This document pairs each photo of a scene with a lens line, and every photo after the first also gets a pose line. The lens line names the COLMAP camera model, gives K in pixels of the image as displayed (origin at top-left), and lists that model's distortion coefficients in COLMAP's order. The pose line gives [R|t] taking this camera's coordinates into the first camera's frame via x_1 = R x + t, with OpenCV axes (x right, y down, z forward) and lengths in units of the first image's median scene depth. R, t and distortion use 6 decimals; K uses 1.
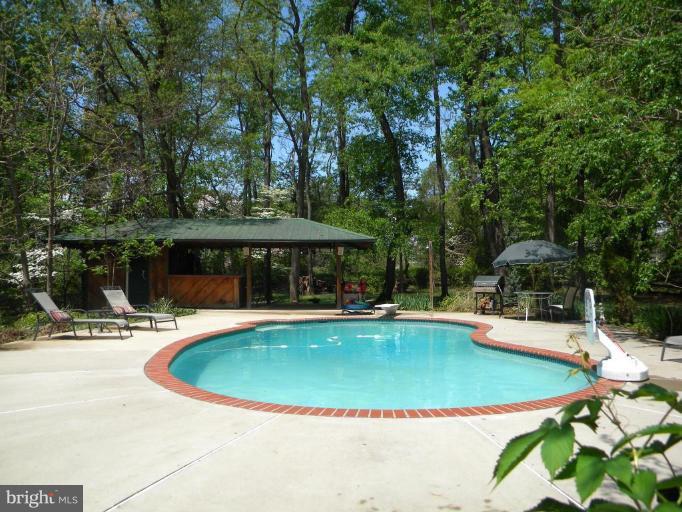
lens RADIAL K [[586.1, 0, 324.4], [0, 586.1, 253.5], [0, 0, 1]] dist [-0.168492, 0.125147]
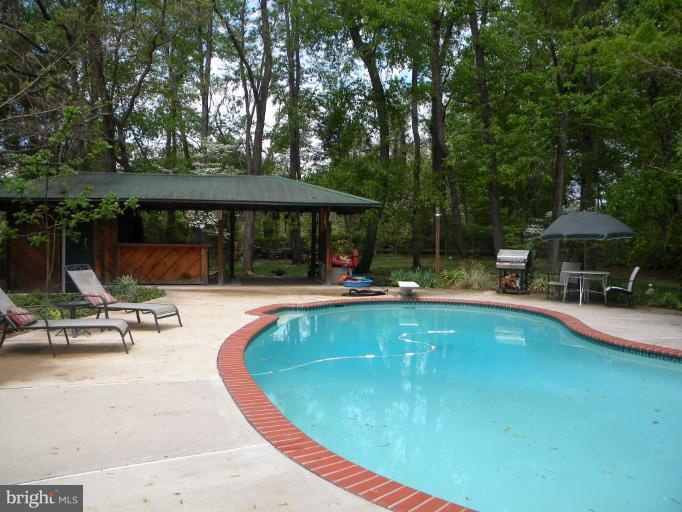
lens RADIAL K [[586.1, 0, 324.4], [0, 586.1, 253.5], [0, 0, 1]] dist [-0.168492, 0.125147]
pose [[0.982458, 0.007210, 0.186343, -0.157716], [-0.019378, 0.997790, 0.063561, -0.005583], [-0.185473, -0.066057, 0.980426, 0.198430]]
